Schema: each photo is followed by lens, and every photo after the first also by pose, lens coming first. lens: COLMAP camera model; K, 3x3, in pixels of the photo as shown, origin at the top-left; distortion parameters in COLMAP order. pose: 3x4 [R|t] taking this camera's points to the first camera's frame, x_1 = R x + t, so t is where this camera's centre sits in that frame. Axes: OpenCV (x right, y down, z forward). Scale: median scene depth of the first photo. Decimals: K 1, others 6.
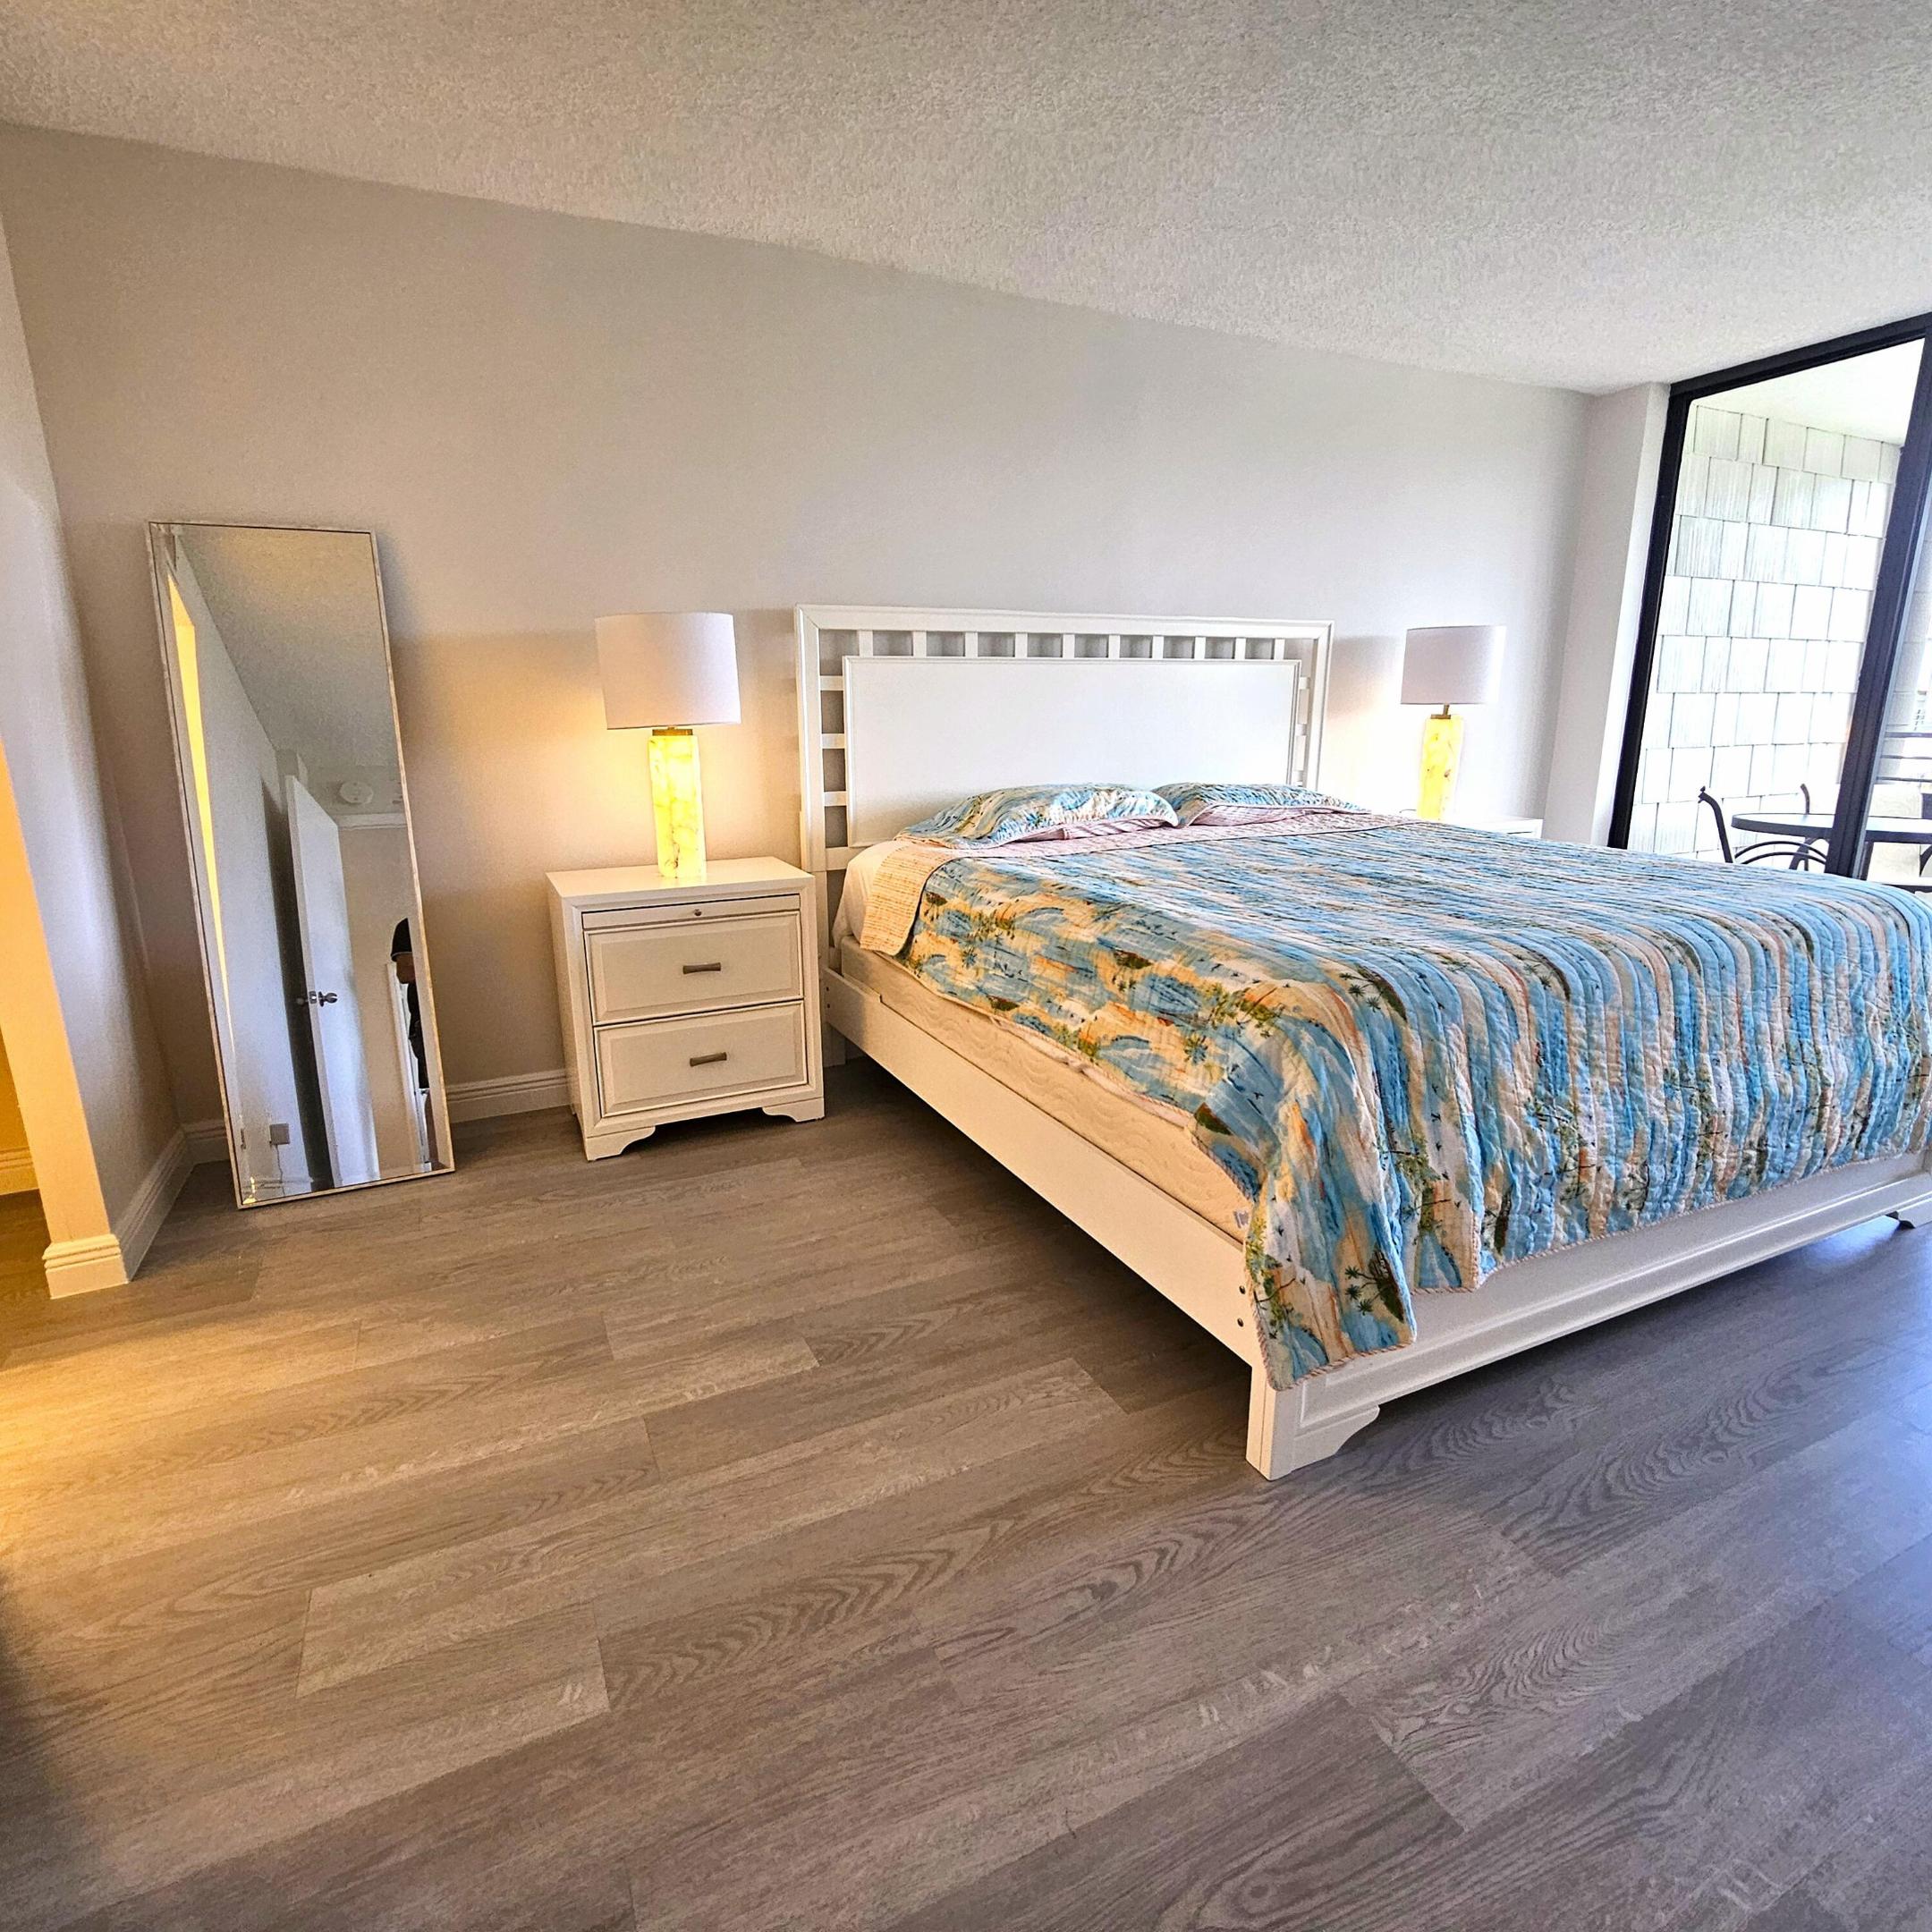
lens RADIAL K [[1061.5, 0, 966.0], [0, 1061.5, 966.0], [0, 0, 1]] dist [-0.003295, 0.000690]
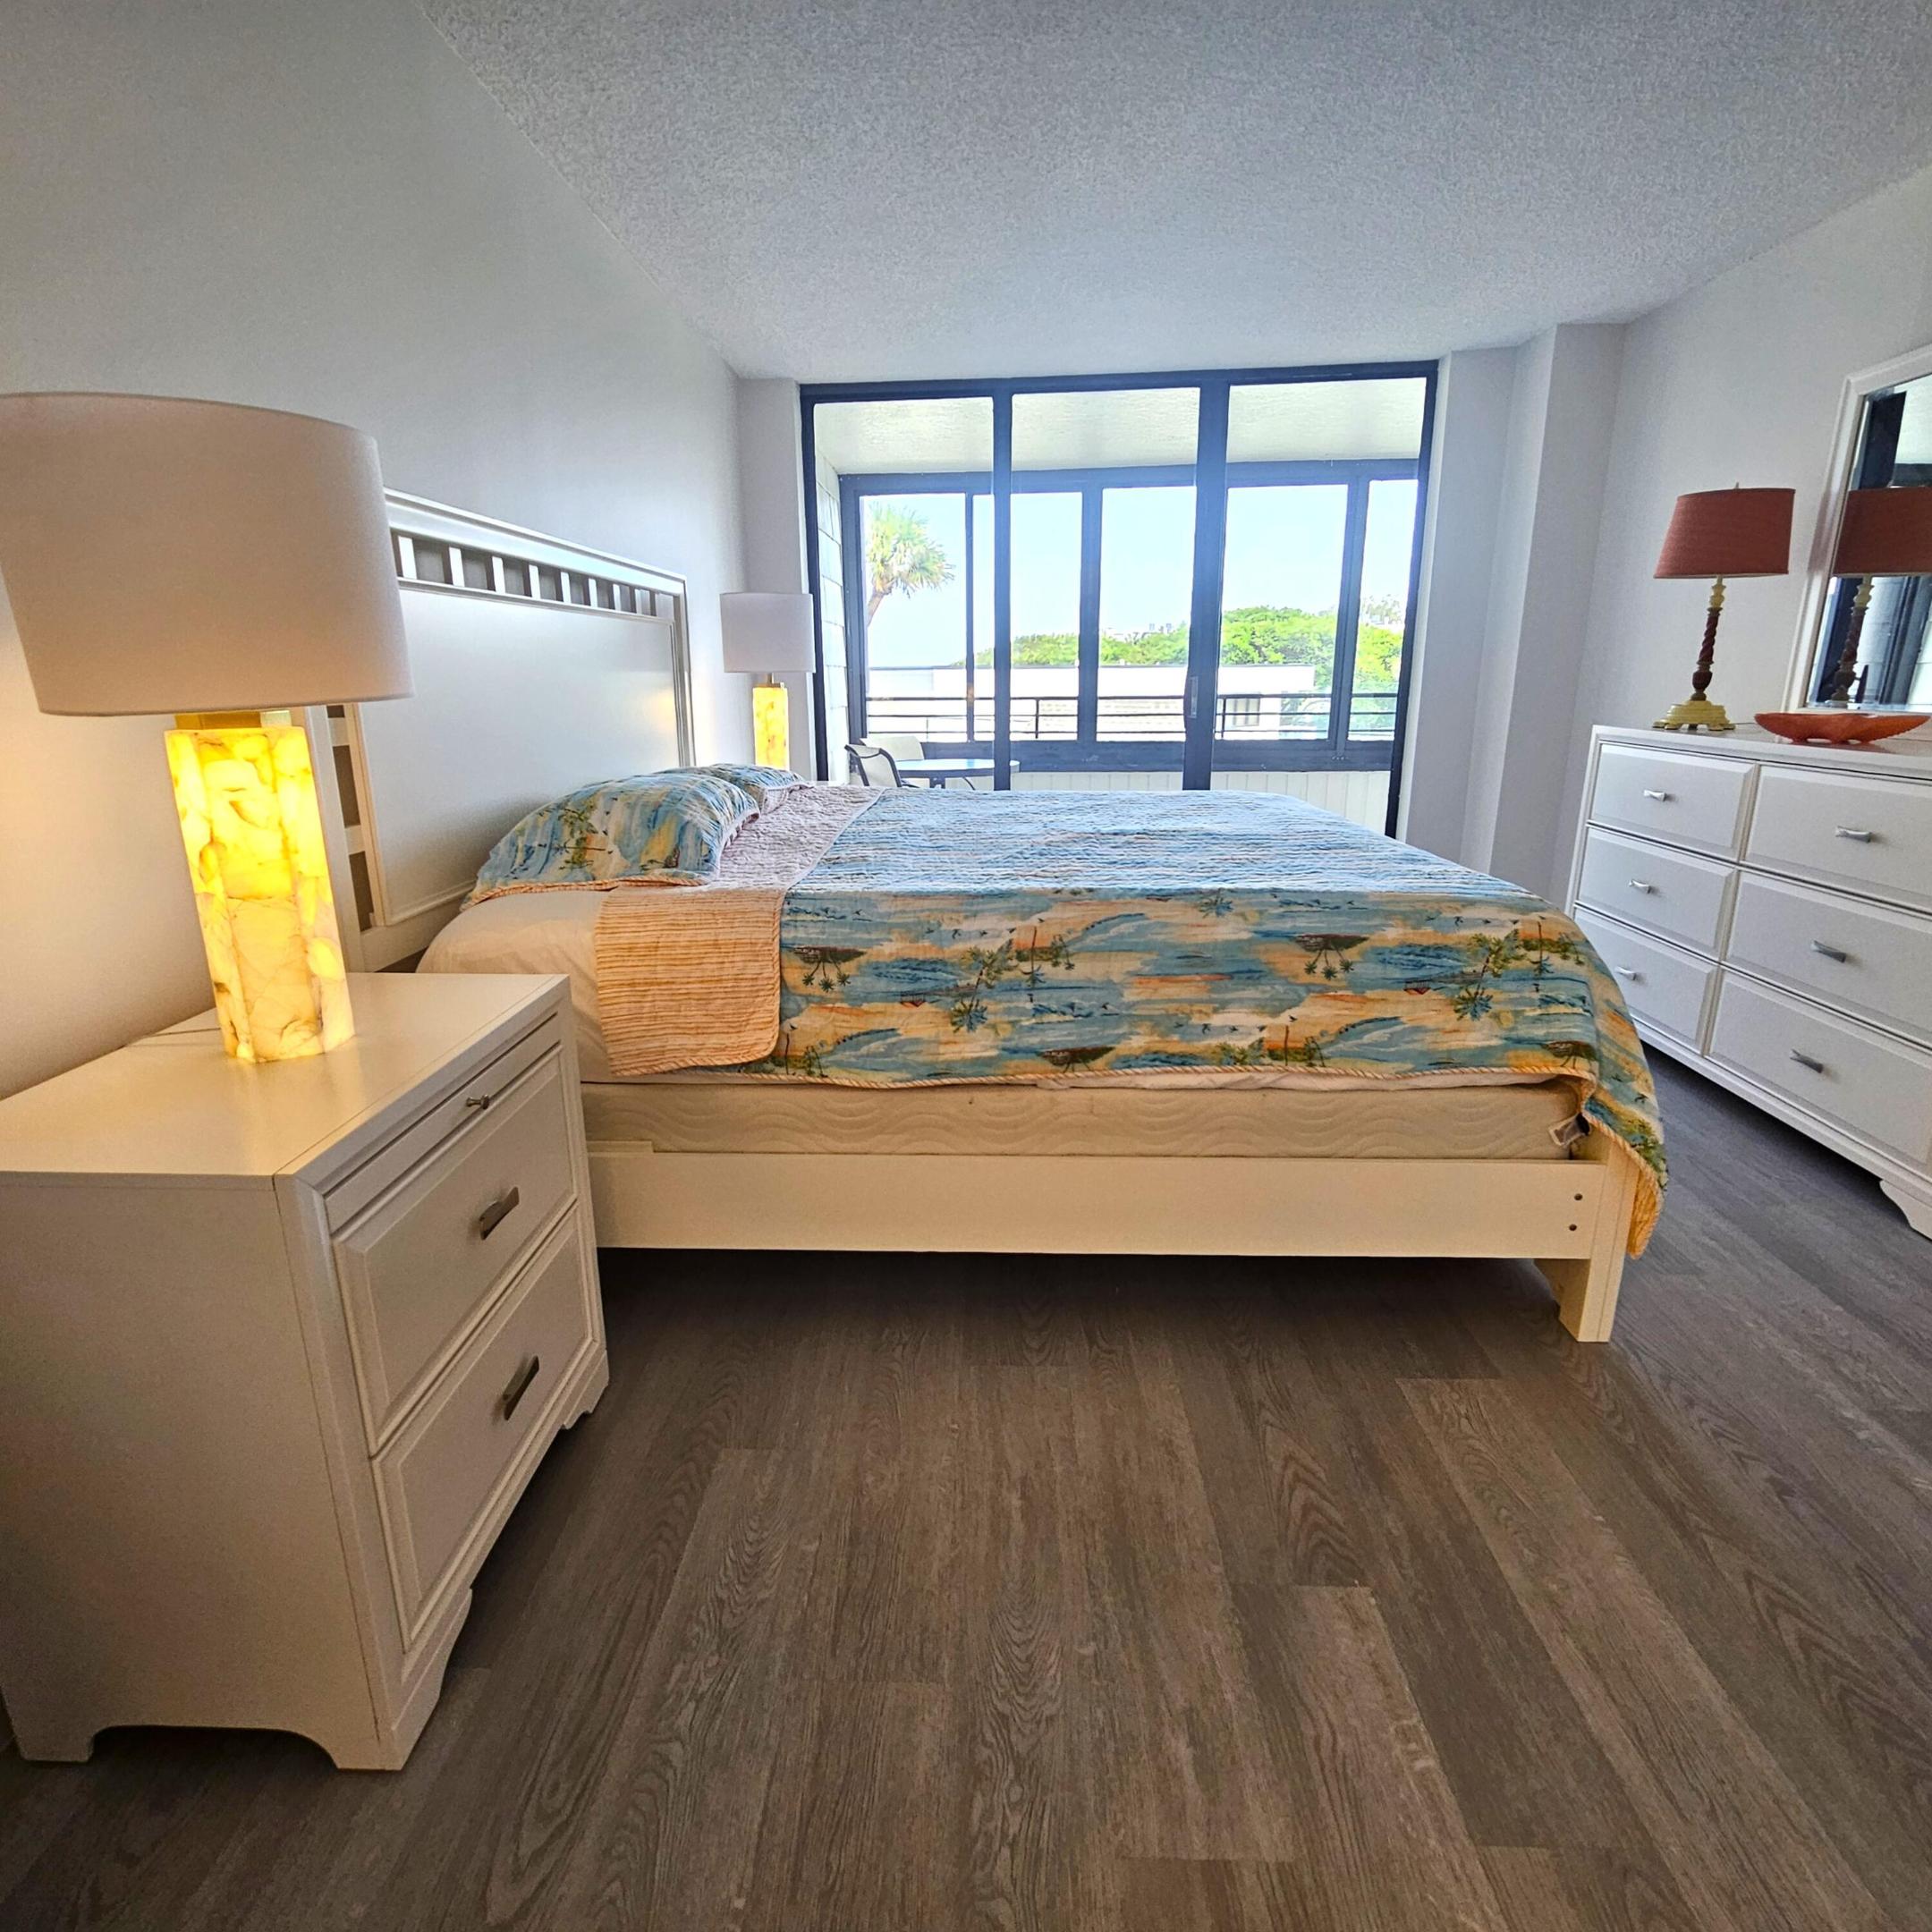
lens RADIAL K [[1061.5, 0, 966.0], [0, 1061.5, 966.0], [0, 0, 1]] dist [-0.003295, 0.000690]
pose [[0.458549, -0.230008, 0.858387, -0.700694], [0.215167, 0.965920, 0.143880, -0.166780], [-0.862227, 0.118721, 0.492412, 0.754997]]
